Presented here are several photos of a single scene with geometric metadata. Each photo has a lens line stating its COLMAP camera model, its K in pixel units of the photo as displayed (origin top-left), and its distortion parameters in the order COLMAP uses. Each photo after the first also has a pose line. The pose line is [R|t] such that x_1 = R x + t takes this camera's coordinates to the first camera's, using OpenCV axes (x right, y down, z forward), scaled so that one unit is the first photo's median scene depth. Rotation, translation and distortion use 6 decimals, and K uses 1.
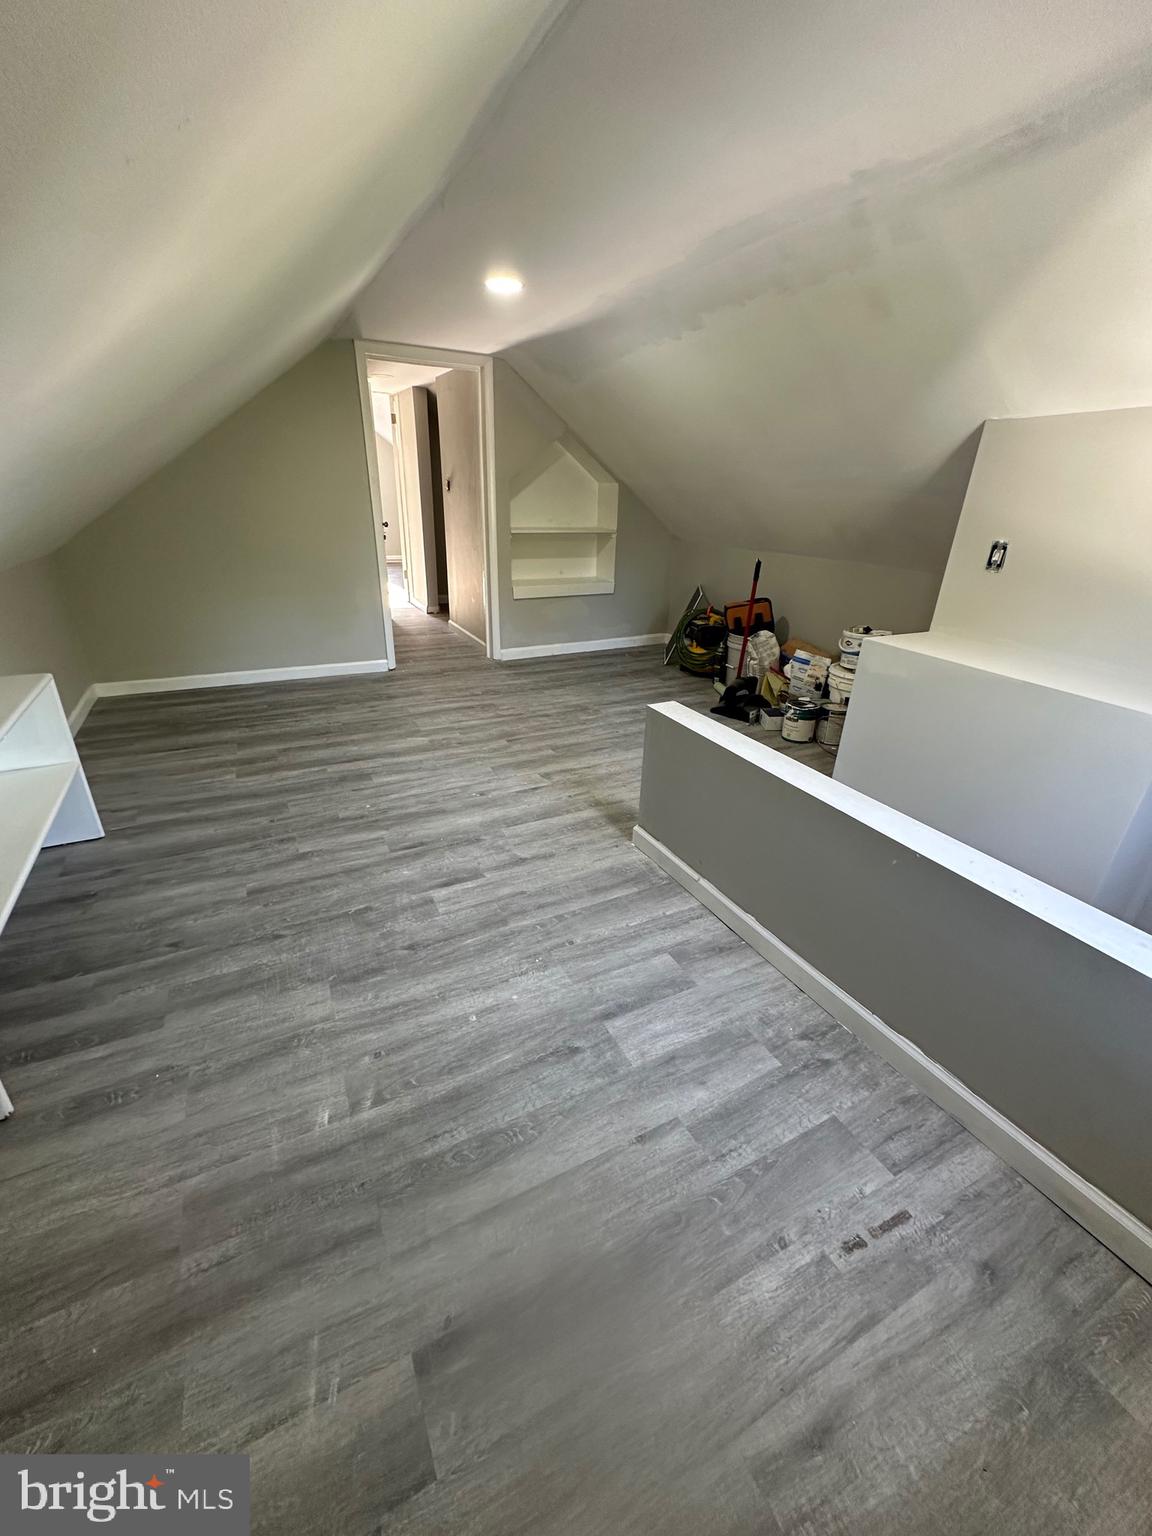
lens RADIAL K [[620.6, 0, 576.0], [0, 620.6, 768.0], [0, 0, 1]] dist [0.000711, -0.000154]
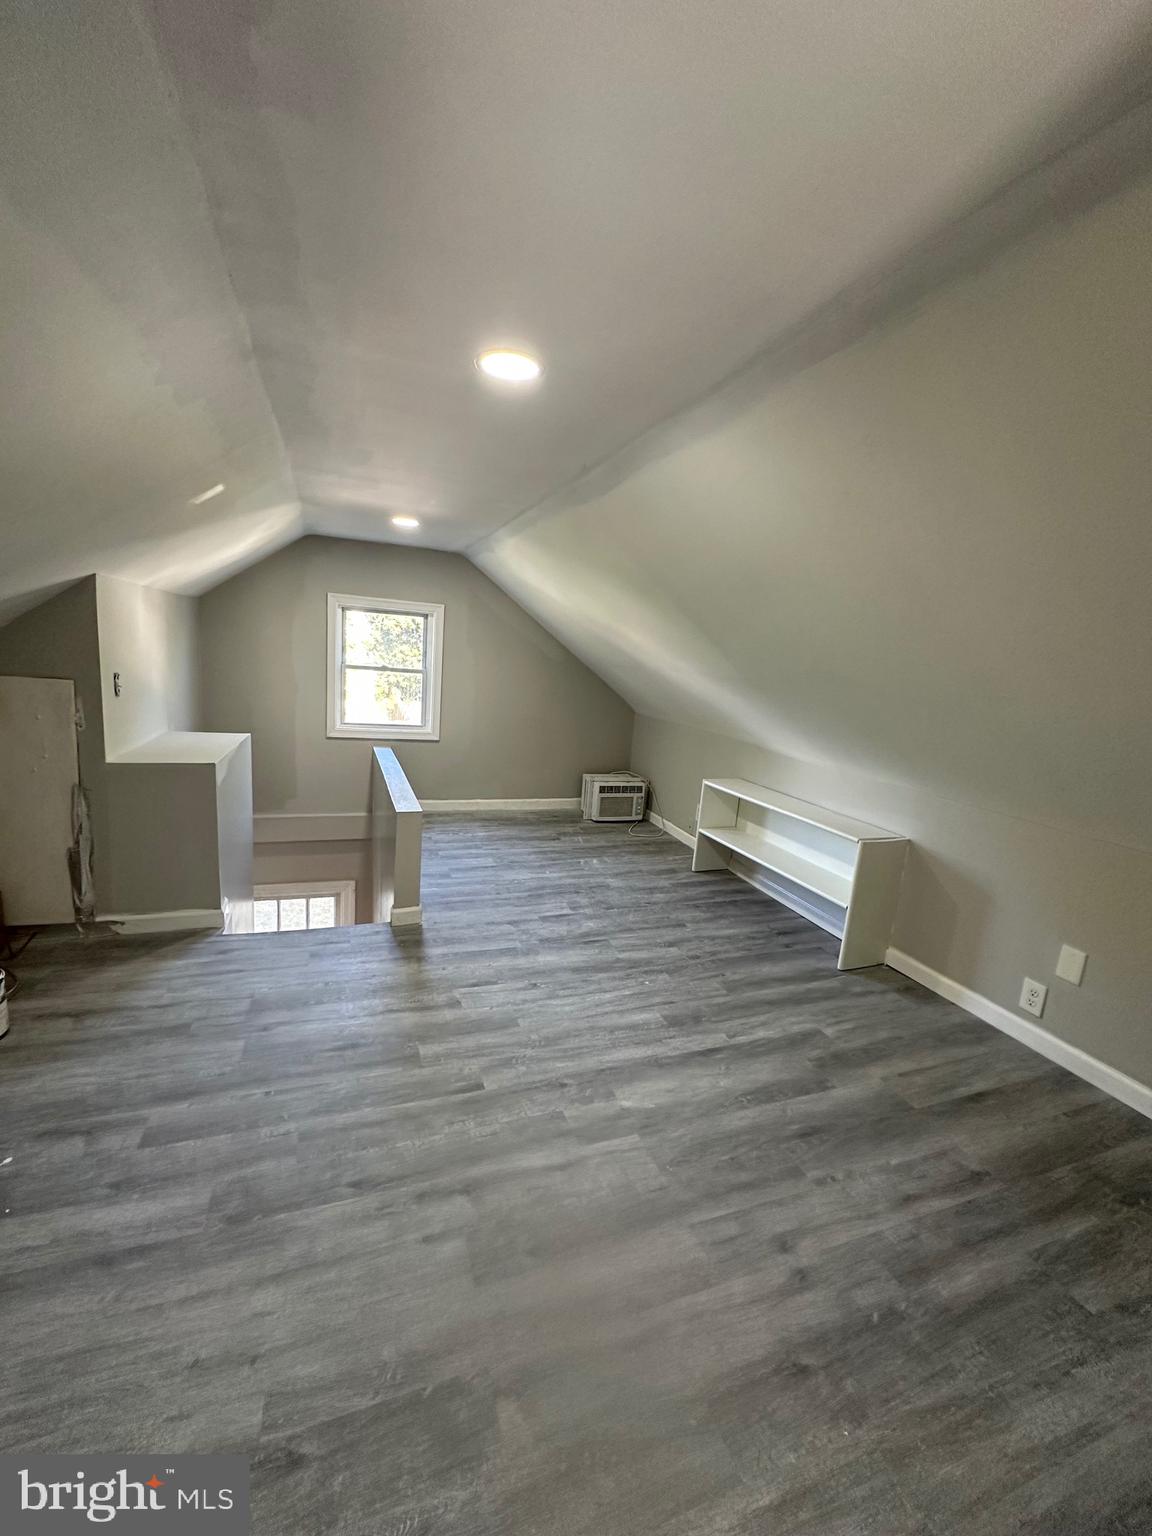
lens RADIAL K [[620.6, 0, 576.0], [0, 620.6, 768.0], [0, 0, 1]] dist [0.000711, -0.000154]
pose [[-0.987608, -0.124595, 0.095429, -0.282467], [-0.049671, 0.824945, 0.563026, -0.811786], [-0.148874, 0.551309, -0.820911, 1.702974]]
